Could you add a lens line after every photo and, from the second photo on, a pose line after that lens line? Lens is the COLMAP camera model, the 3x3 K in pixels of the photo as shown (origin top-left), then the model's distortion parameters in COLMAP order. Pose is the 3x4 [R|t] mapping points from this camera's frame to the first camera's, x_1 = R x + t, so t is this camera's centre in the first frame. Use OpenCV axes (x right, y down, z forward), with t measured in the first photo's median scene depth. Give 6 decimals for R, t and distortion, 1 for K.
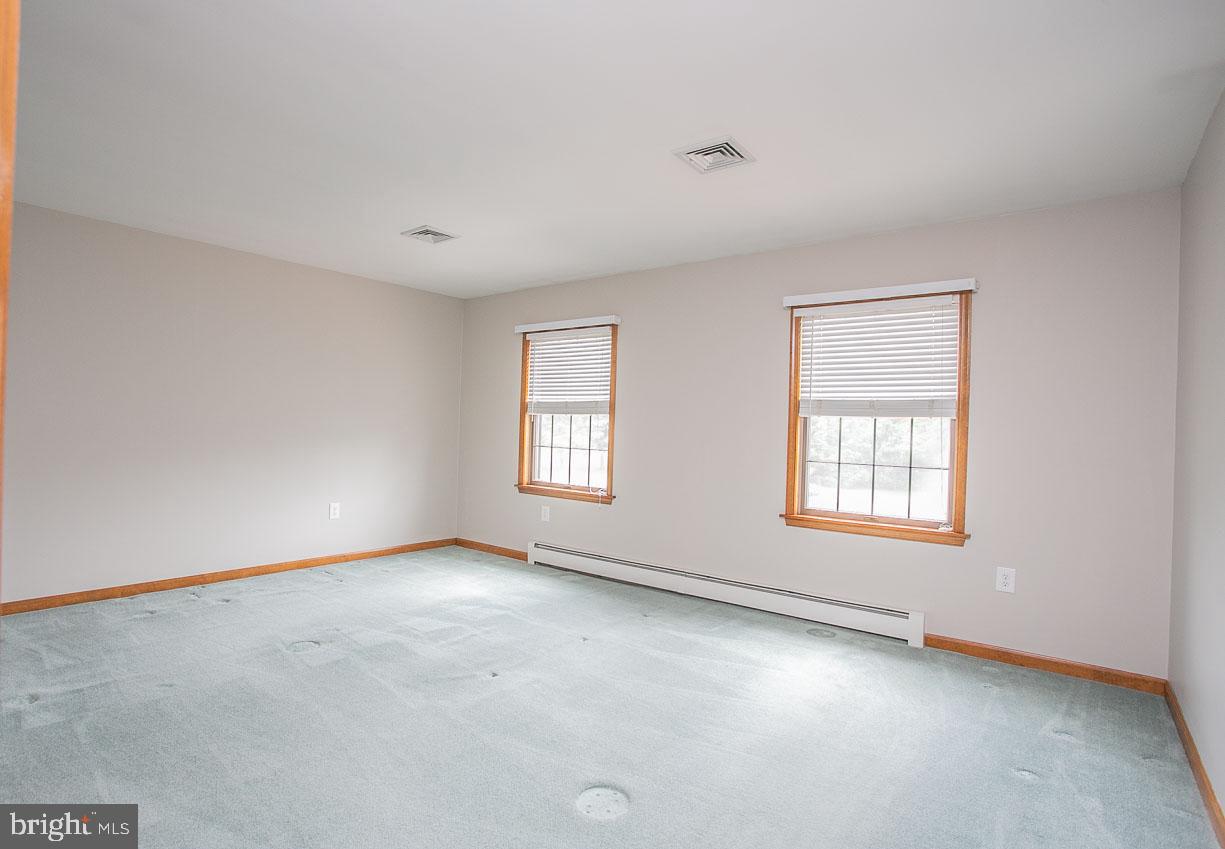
lens RADIAL K [[593.1, 0, 616.6], [0, 593.1, 401.5], [0, 0, 1]] dist [-0.001130, -0.000086]
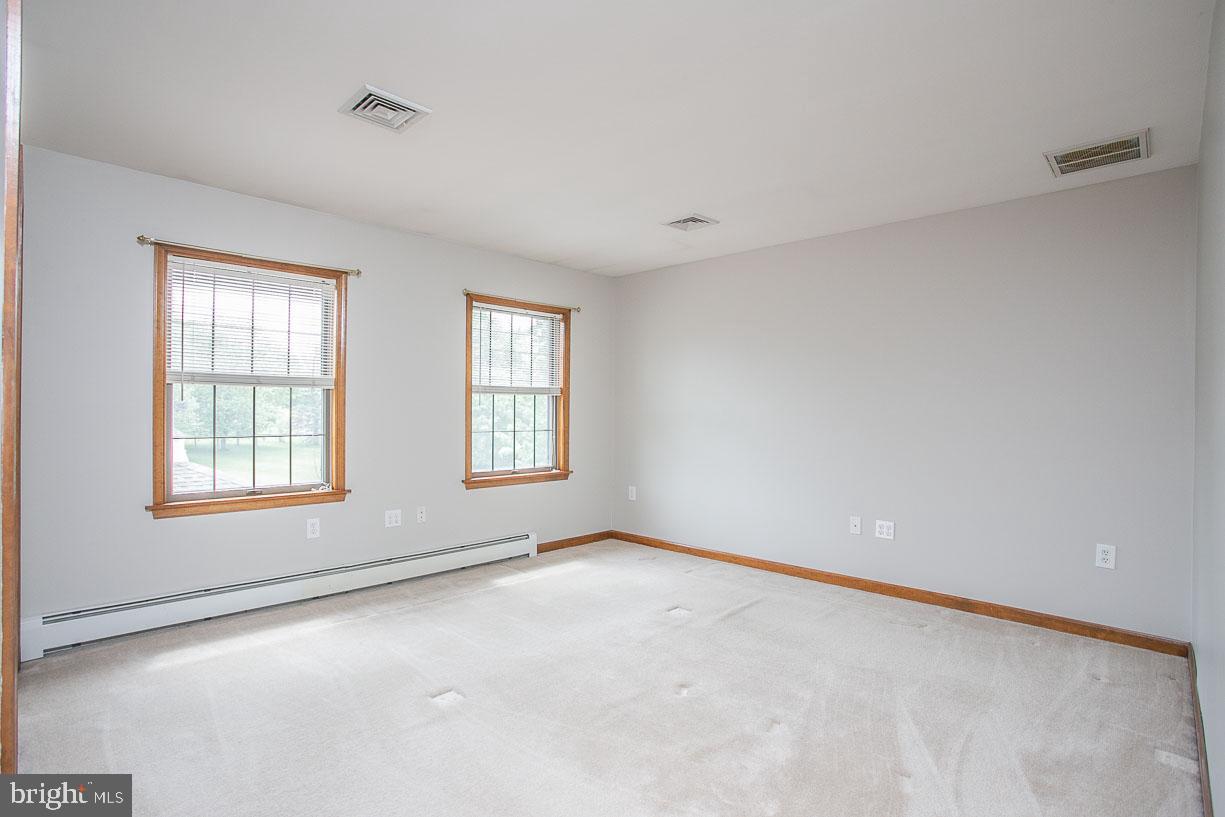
lens RADIAL K [[595.1, 0, 607.3], [0, 595.1, 412.1], [0, 0, 1]] dist [-0.065244, 0.024974]
pose [[0.139377, -0.027862, 0.989847, -0.651293], [-0.053863, 0.997911, 0.035673, 0.006475], [-0.988773, -0.058289, 0.137585, 0.486325]]
